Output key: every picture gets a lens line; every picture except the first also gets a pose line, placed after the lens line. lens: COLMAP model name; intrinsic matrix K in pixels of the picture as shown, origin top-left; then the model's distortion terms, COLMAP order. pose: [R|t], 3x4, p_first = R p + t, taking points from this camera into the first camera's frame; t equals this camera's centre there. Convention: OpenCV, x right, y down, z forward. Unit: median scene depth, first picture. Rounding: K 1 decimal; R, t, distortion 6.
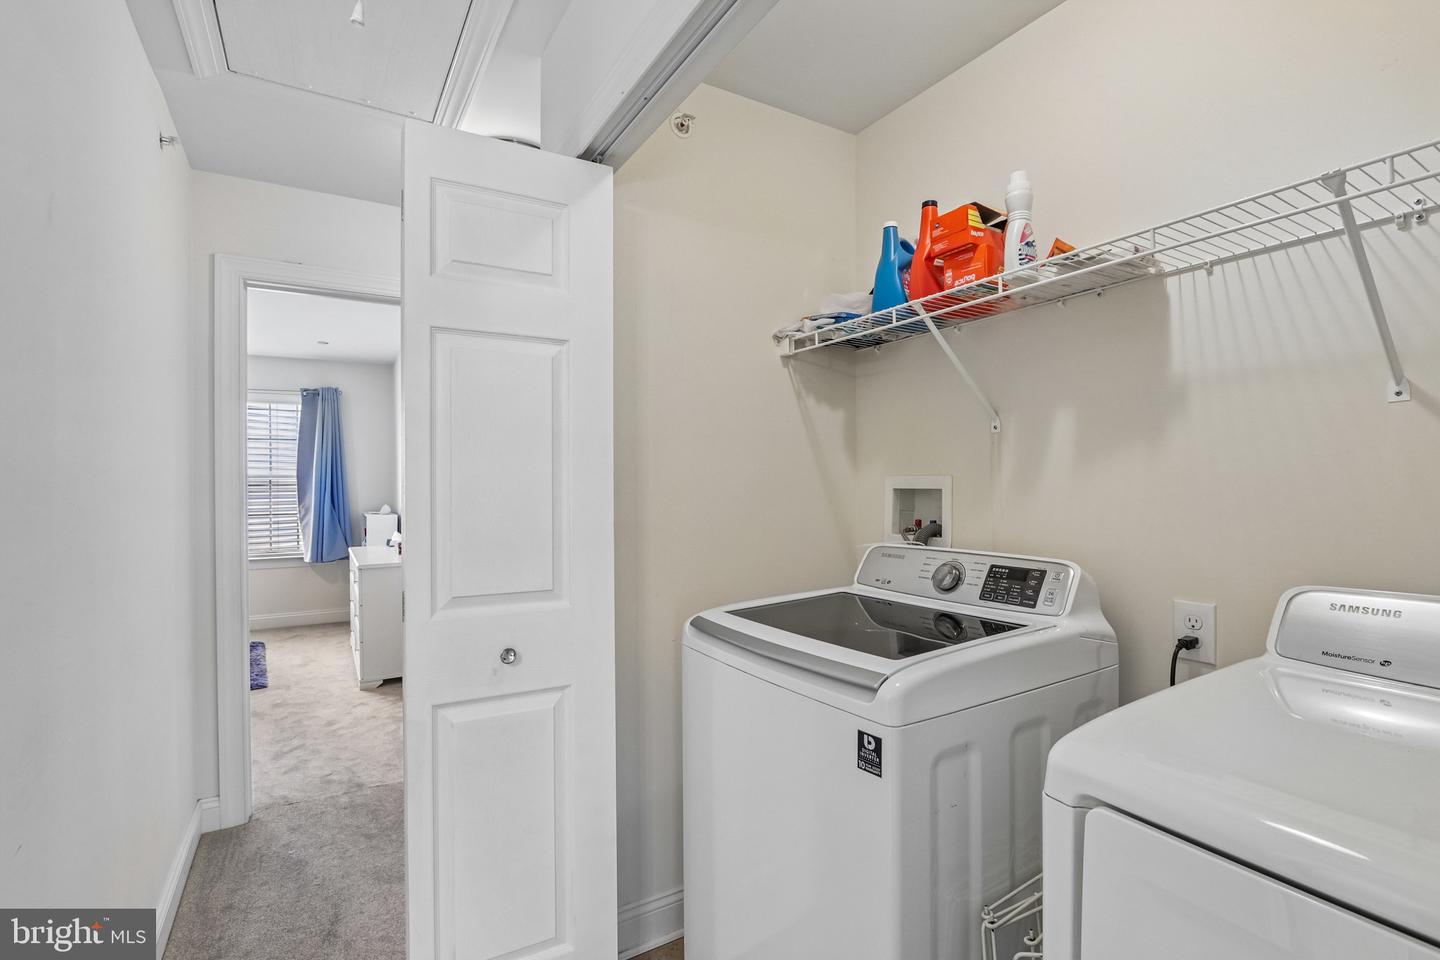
lens RADIAL K [[651.9, 0, 709.5], [0, 651.9, 484.6], [0, 0, 1]] dist [-0.014491, 0.001003]
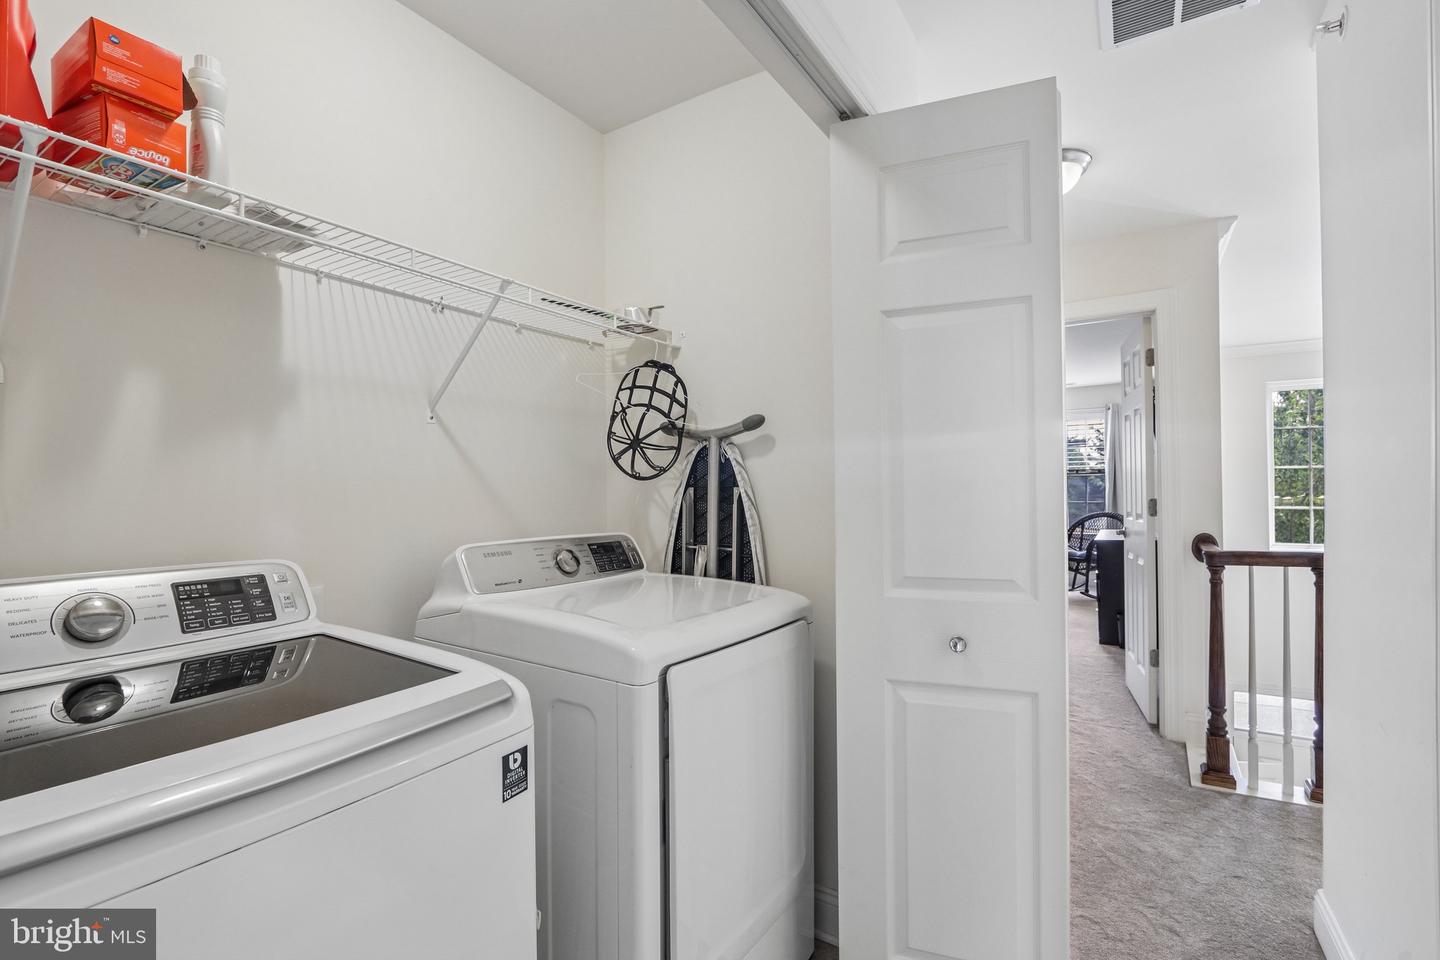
lens RADIAL K [[651.9, 0, 721.6], [0, 651.9, 489.7], [0, 0, 1]] dist [-0.014491, 0.001003]
pose [[-0.433972, 0.011151, 0.900857, -0.485725], [0.008900, 0.999928, -0.008089, 0.036848], [-0.900882, 0.004507, -0.434040, 0.844016]]
